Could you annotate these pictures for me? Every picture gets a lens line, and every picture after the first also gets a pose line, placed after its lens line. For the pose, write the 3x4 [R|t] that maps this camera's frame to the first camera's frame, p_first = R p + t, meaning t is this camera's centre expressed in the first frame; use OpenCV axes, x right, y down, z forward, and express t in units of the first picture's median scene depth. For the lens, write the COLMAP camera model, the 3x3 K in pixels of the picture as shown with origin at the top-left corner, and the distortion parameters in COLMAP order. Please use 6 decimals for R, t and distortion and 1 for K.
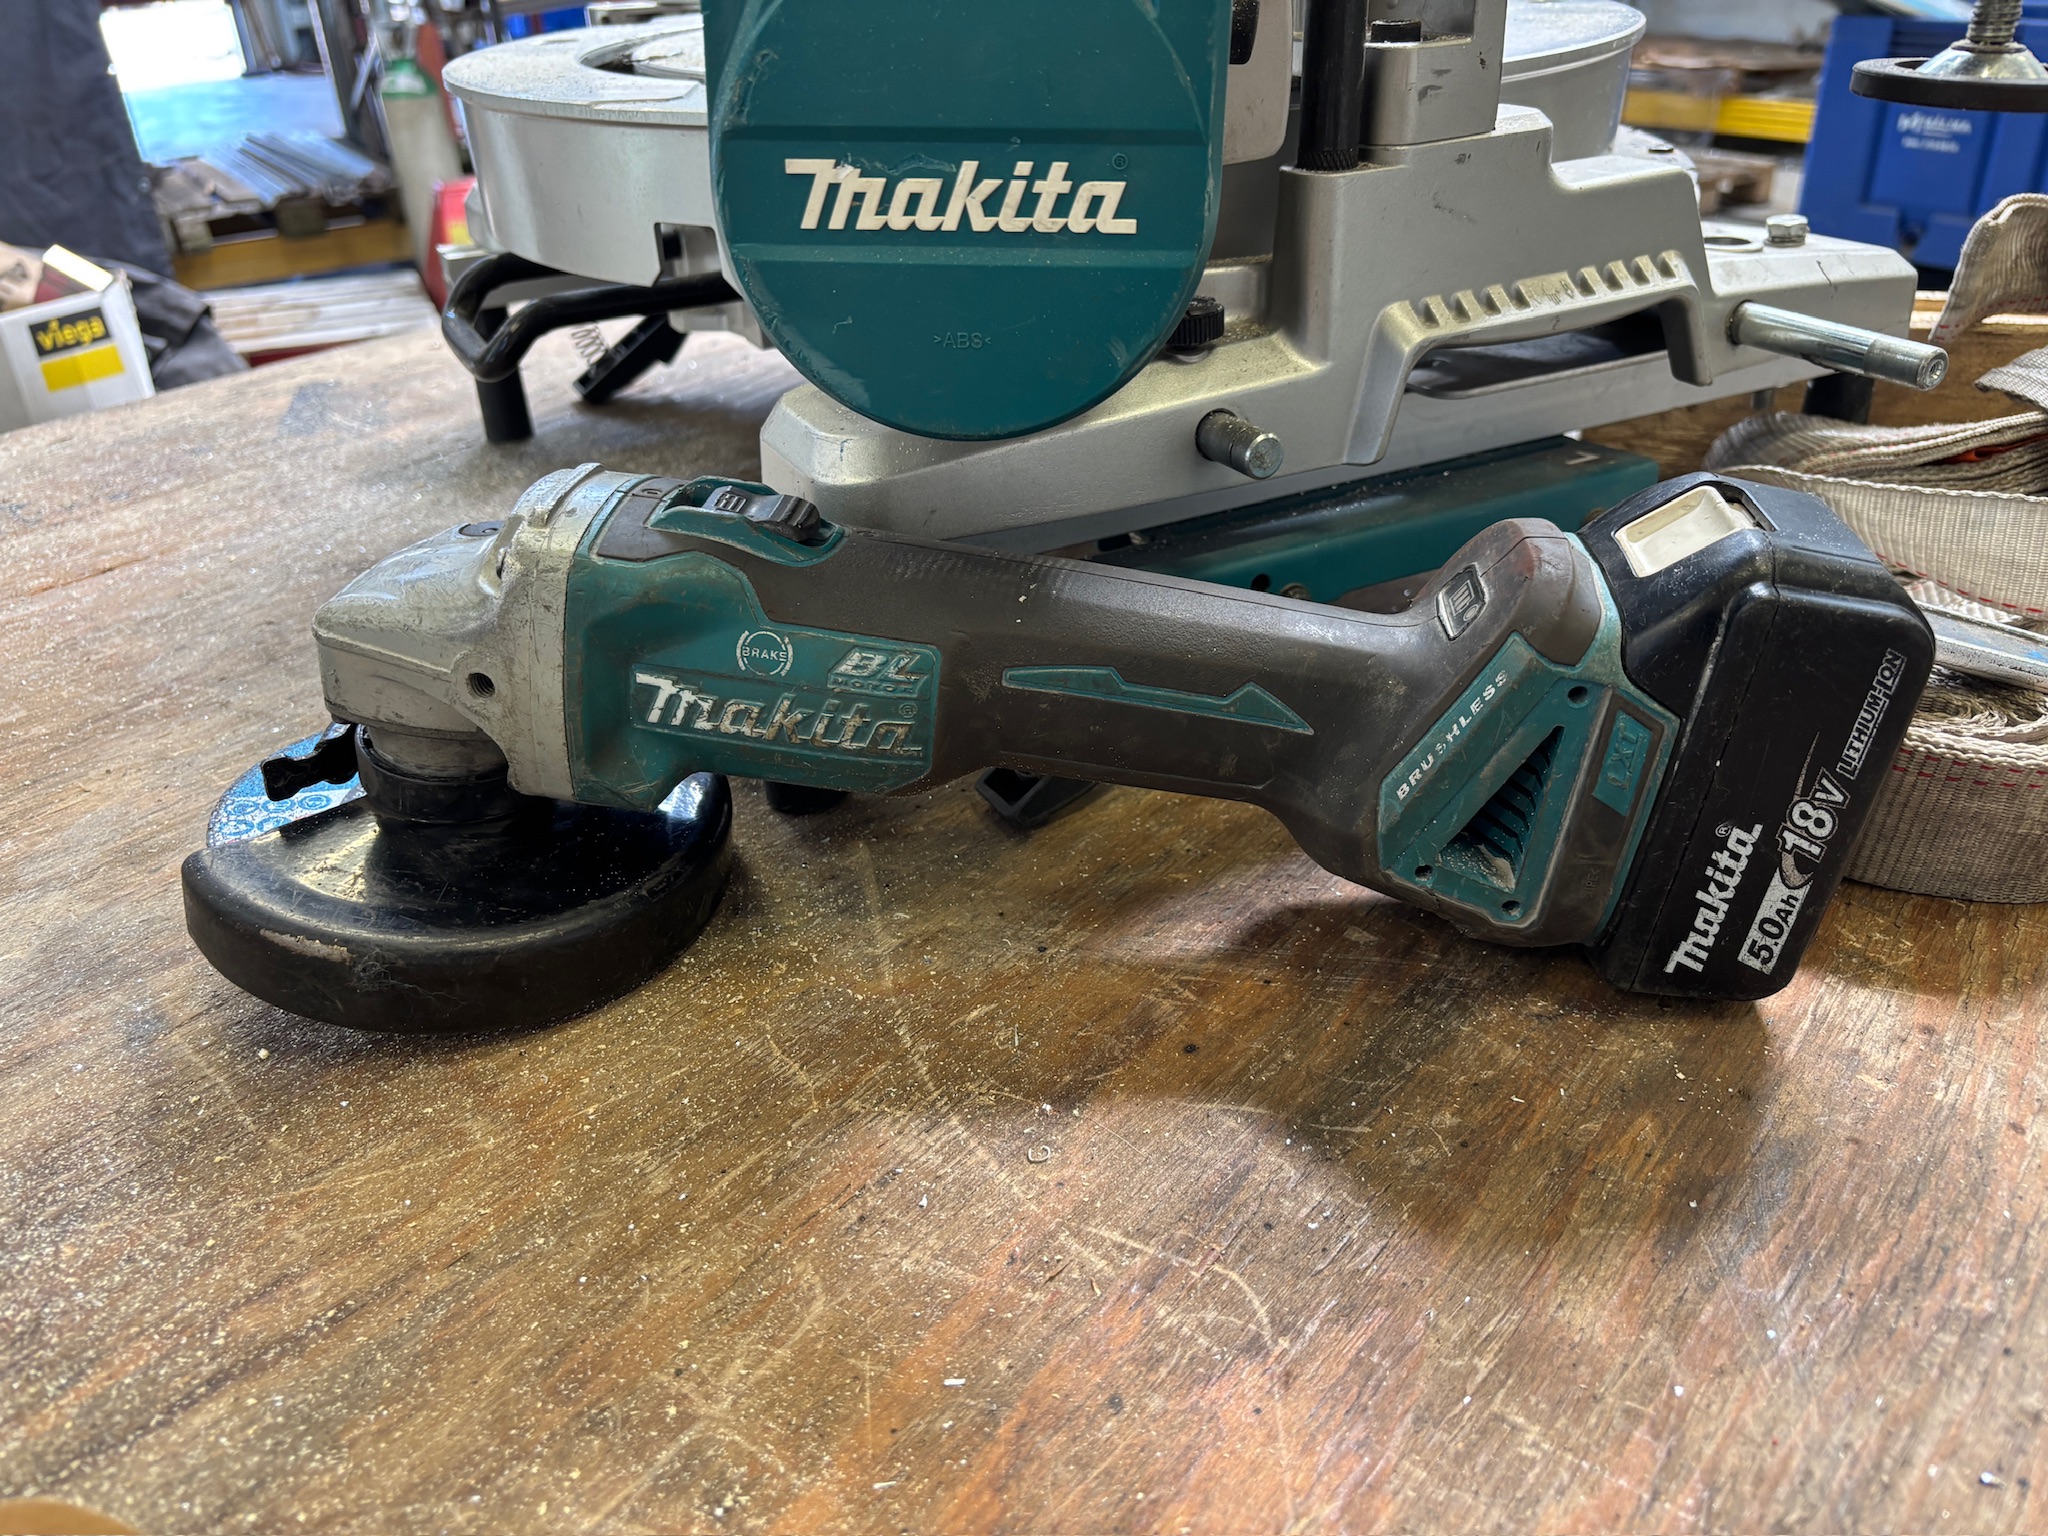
lens RADIAL K [[1579.3, 0, 1012.0], [0, 1579.3, 778.0], [0, 0, 1]] dist [0.028598, -0.043178]
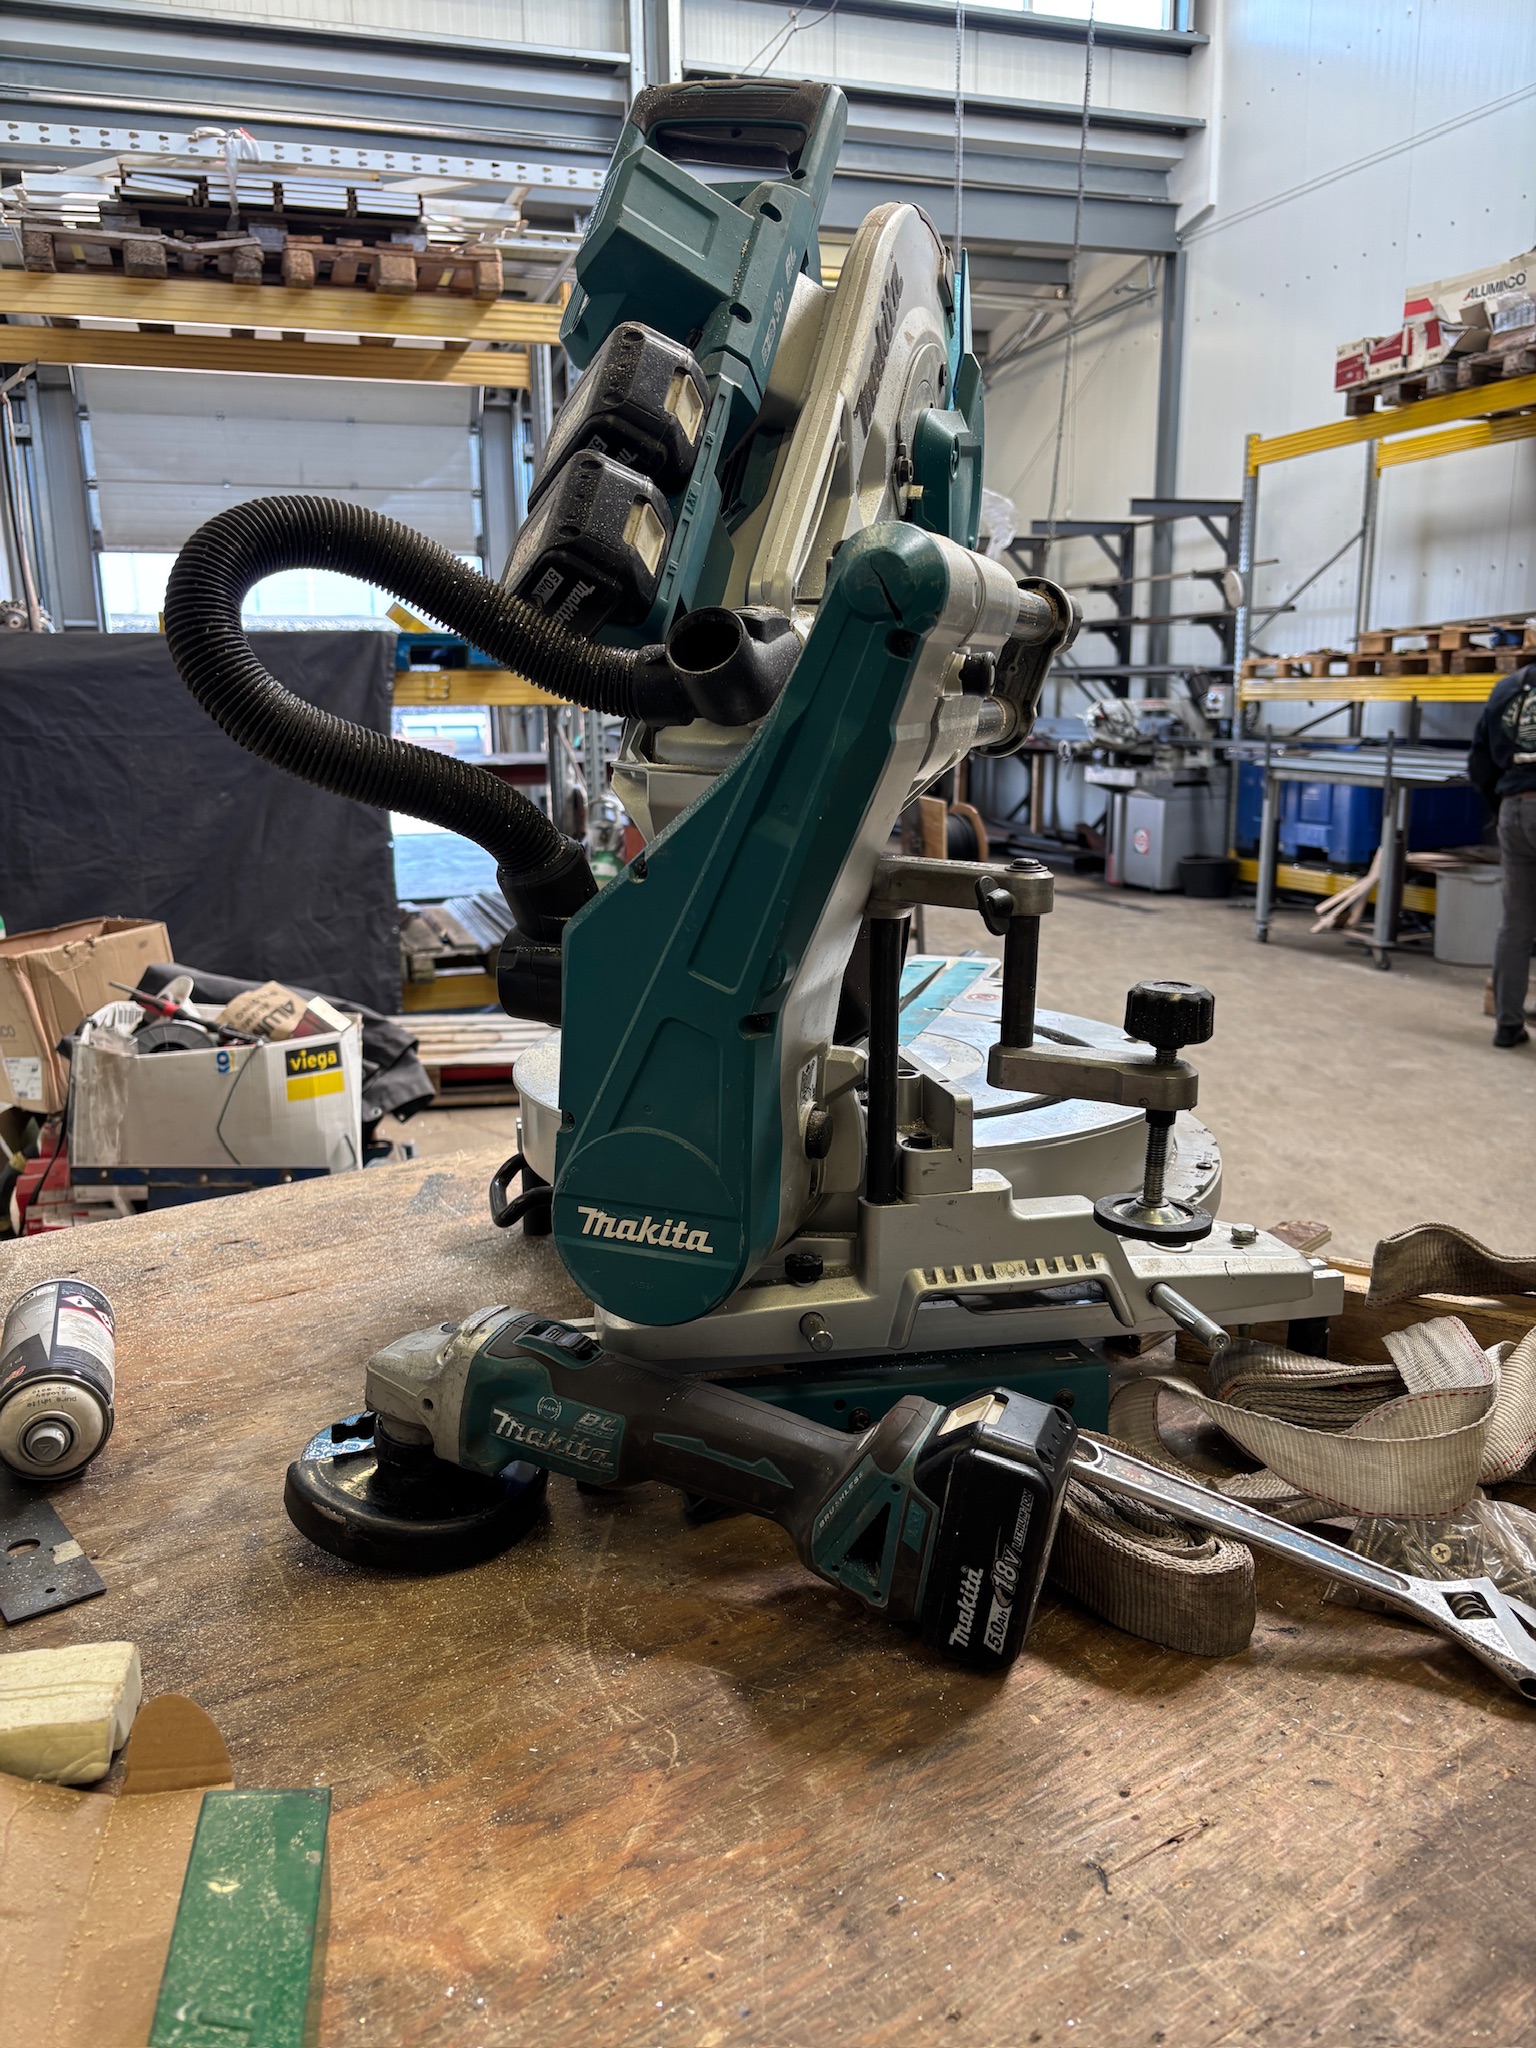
lens RADIAL K [[1579.3, 0, 755.2], [0, 1579.3, 997.9], [0, 0, 1]] dist [0.028598, -0.043178]
pose [[0.964840, 0.086546, -0.248181, 0.568007], [-0.158500, 0.944813, -0.286718, -0.030634], [0.209671, 0.315973, 0.925310, -1.060712]]
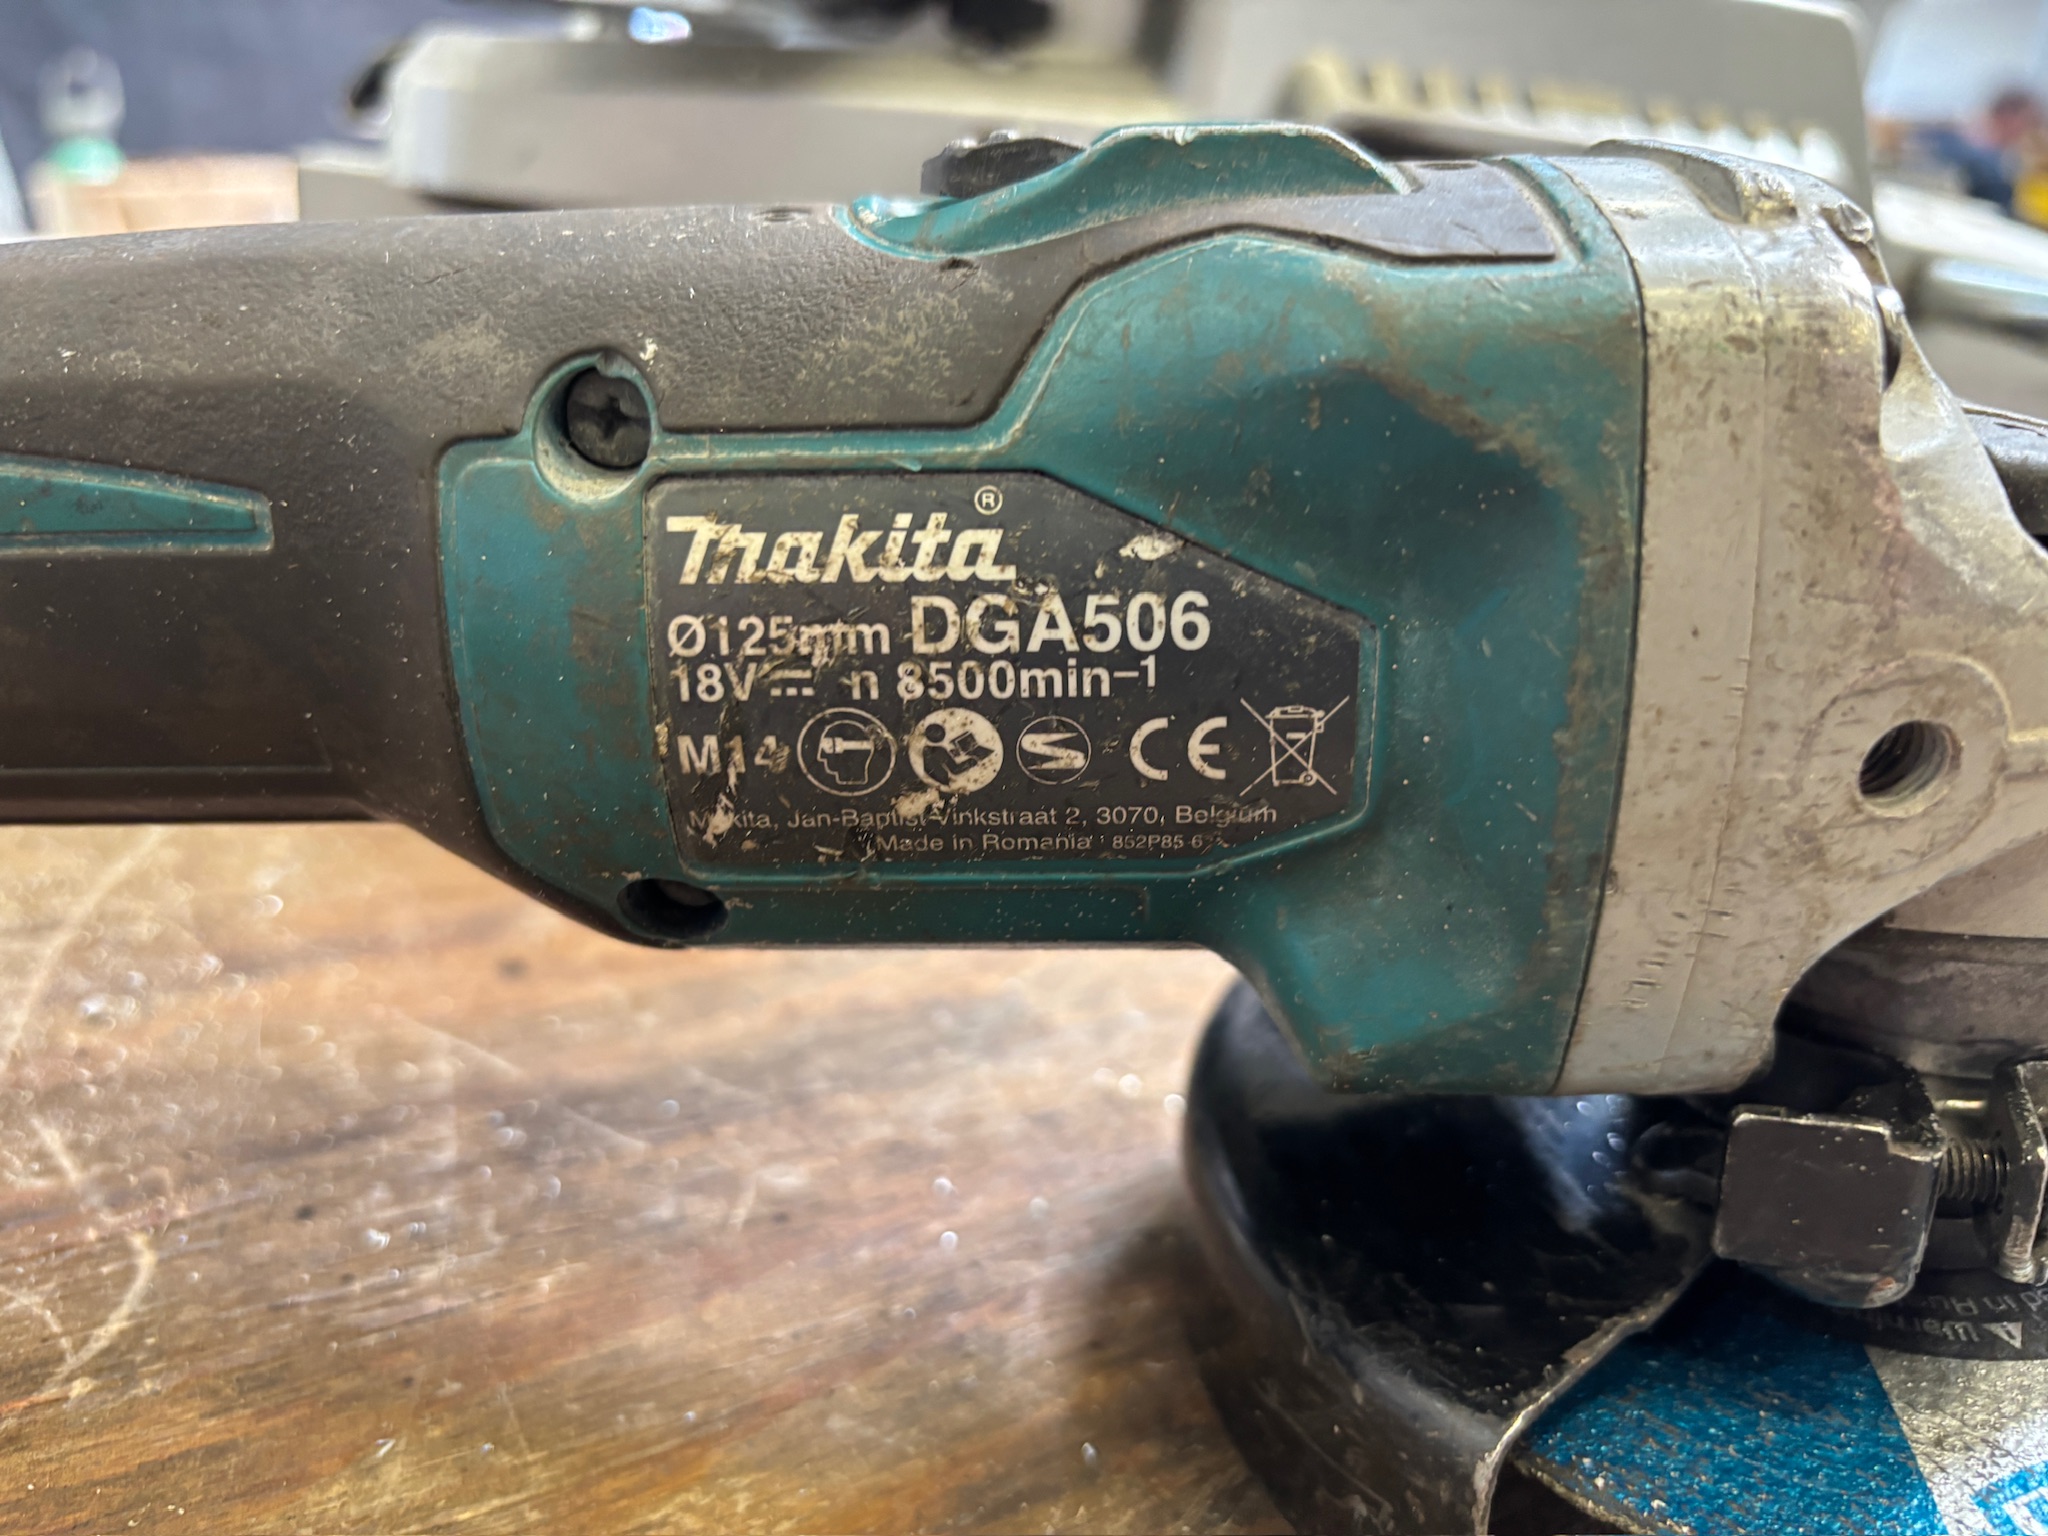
lens RADIAL K [[1579.3, 0, 1002.9], [0, 1579.3, 799.9], [0, 0, 1]] dist [0.028598, -0.043178]
pose [[0.942099, 0.255937, -0.216670, 0.381872], [-0.284561, 0.952003, -0.112761, 0.124199], [0.177410, 0.167888, 0.969711, 0.429989]]
